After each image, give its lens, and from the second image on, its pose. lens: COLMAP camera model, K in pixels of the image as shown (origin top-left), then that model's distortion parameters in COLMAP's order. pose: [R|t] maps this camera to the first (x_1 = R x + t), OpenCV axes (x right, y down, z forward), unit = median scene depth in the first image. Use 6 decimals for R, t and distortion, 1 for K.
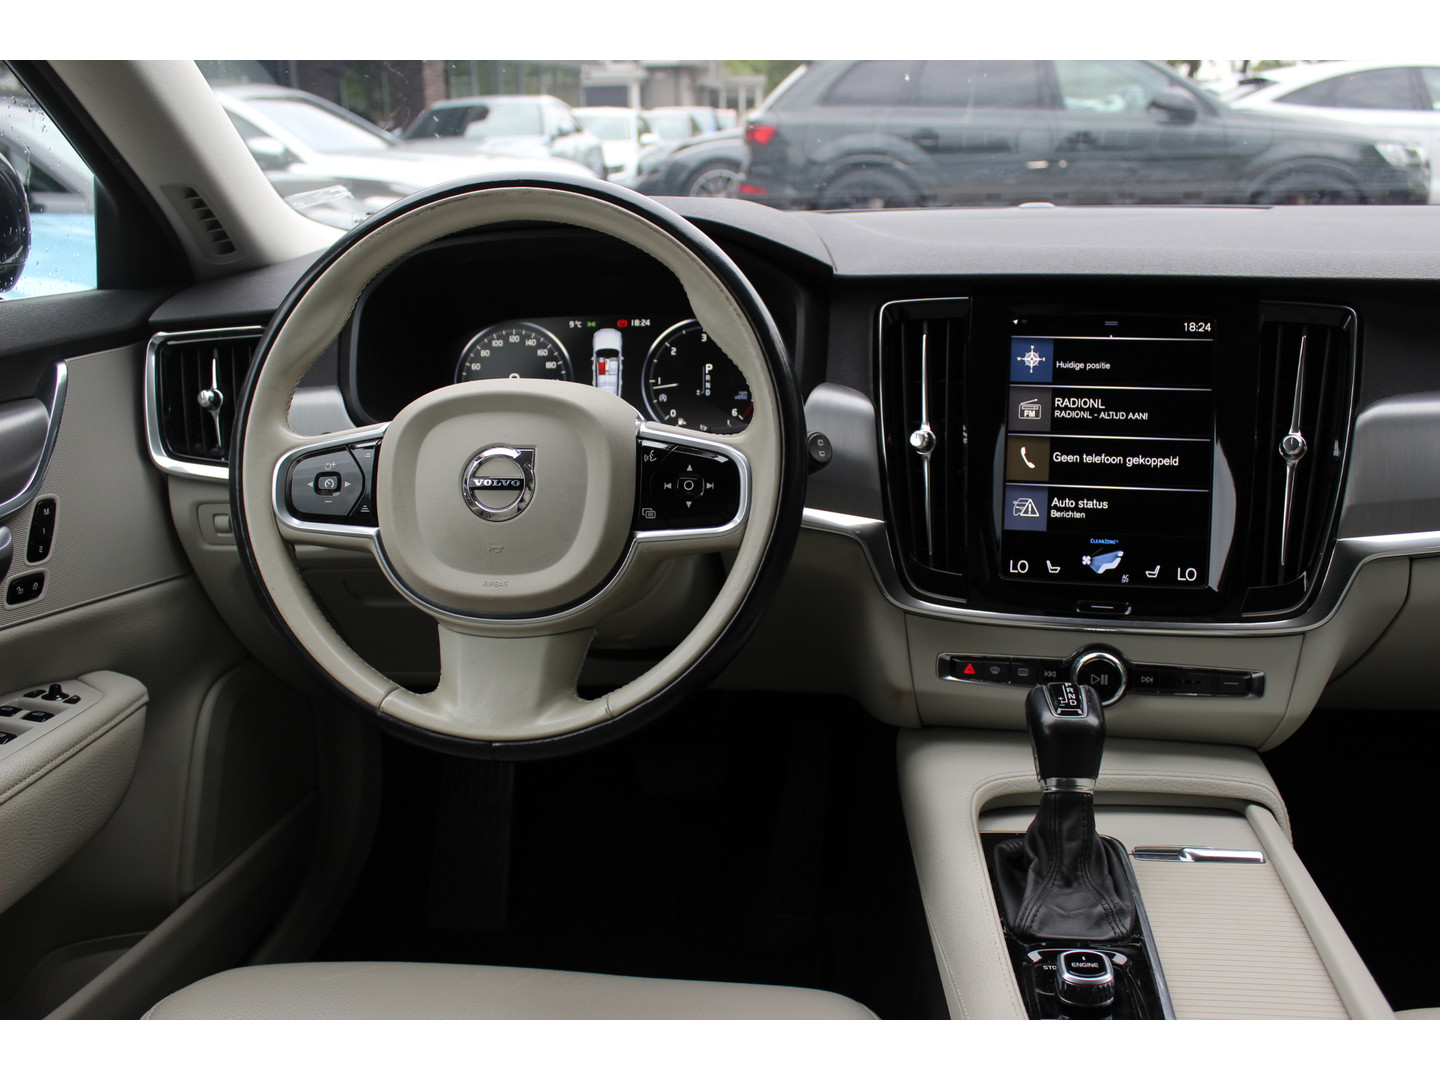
lens RADIAL K [[1317.4, 0, 723.4], [0, 1317.4, 560.3], [0, 0, 1]] dist [-0.162924, 0.107921]
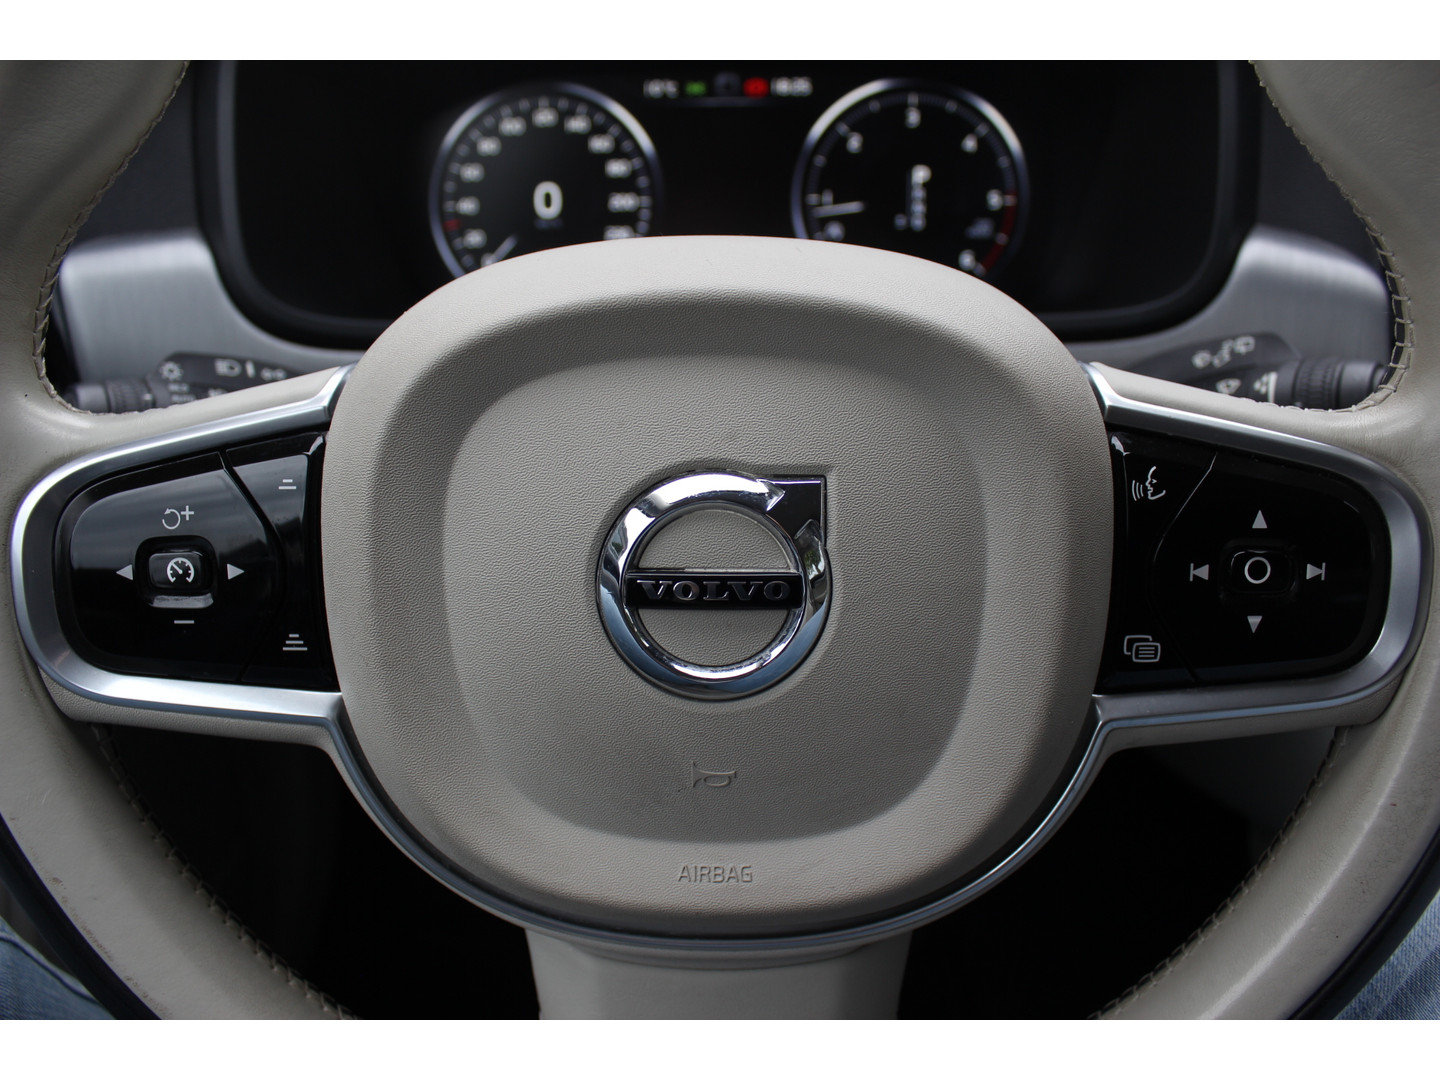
lens RADIAL K [[1187.2, 0, 718.9], [0, 1187.2, 549.0], [0, 0, 1]] dist [-0.176254, 0.120530]
pose [[0.994843, -0.036179, 0.094757, -0.175021], [0.017397, 0.981242, 0.191996, -0.109400], [-0.099926, -0.189357, 0.976810, 0.633299]]
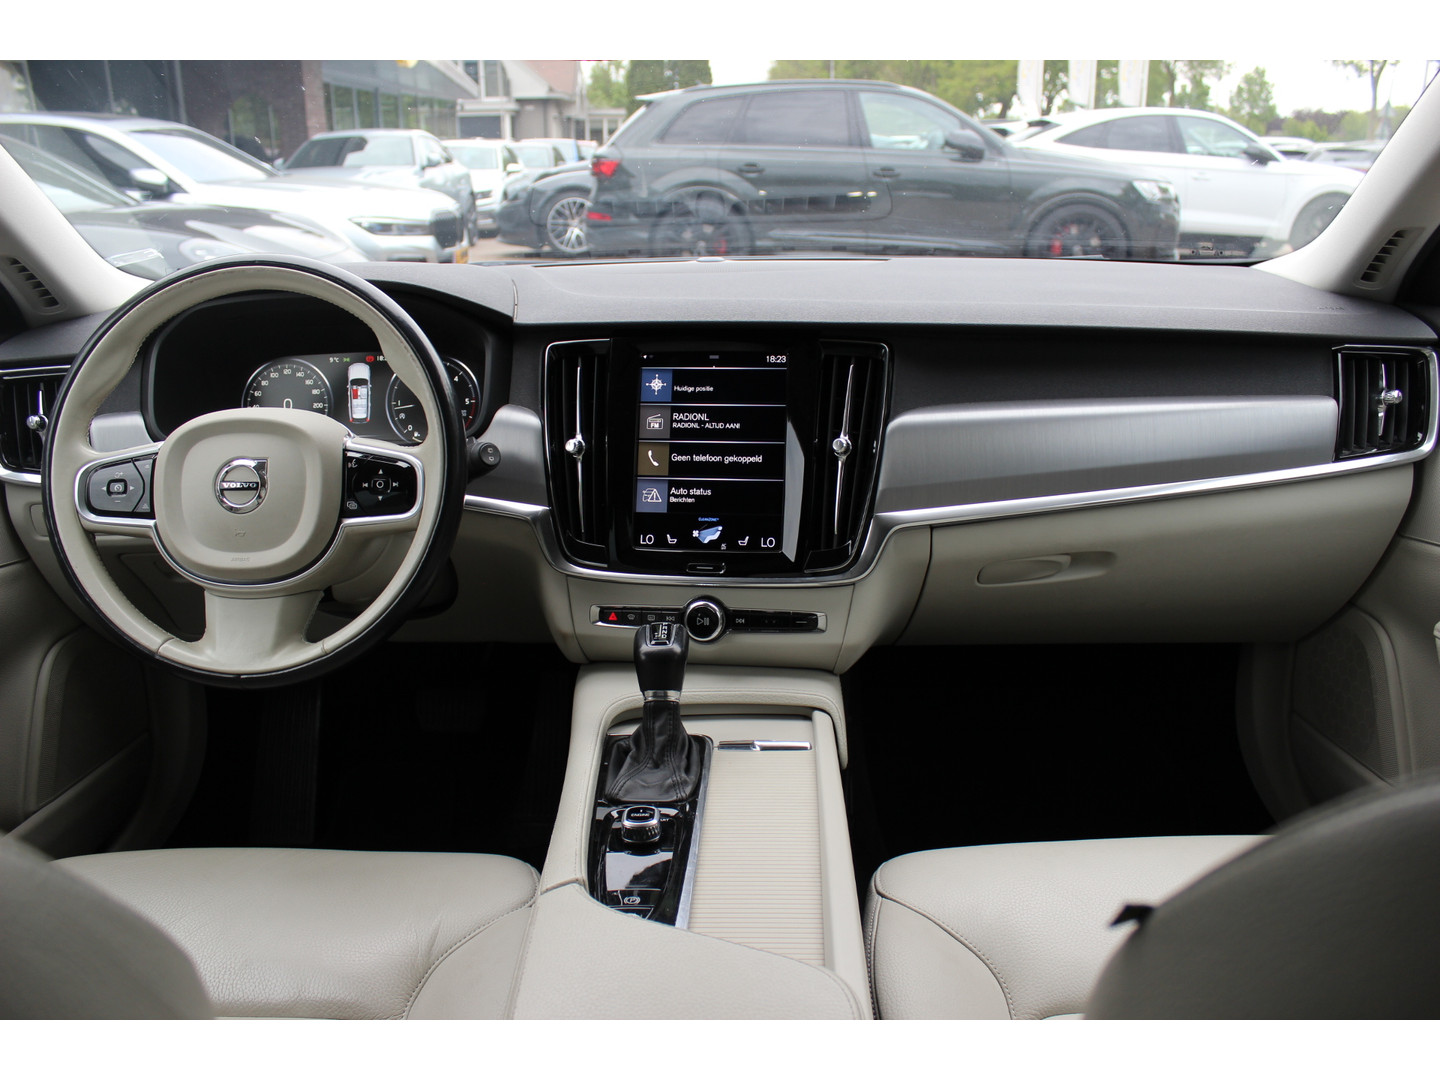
lens RADIAL K [[1187.2, 0, 745.4], [0, 1187.2, 559.6], [0, 0, 1]] dist [-0.176254, 0.120530]
pose [[0.991930, -0.021943, 0.124876, 0.174943], [0.020456, 0.999704, 0.013183, 0.011733], [-0.125128, -0.010522, 0.992085, -0.226567]]
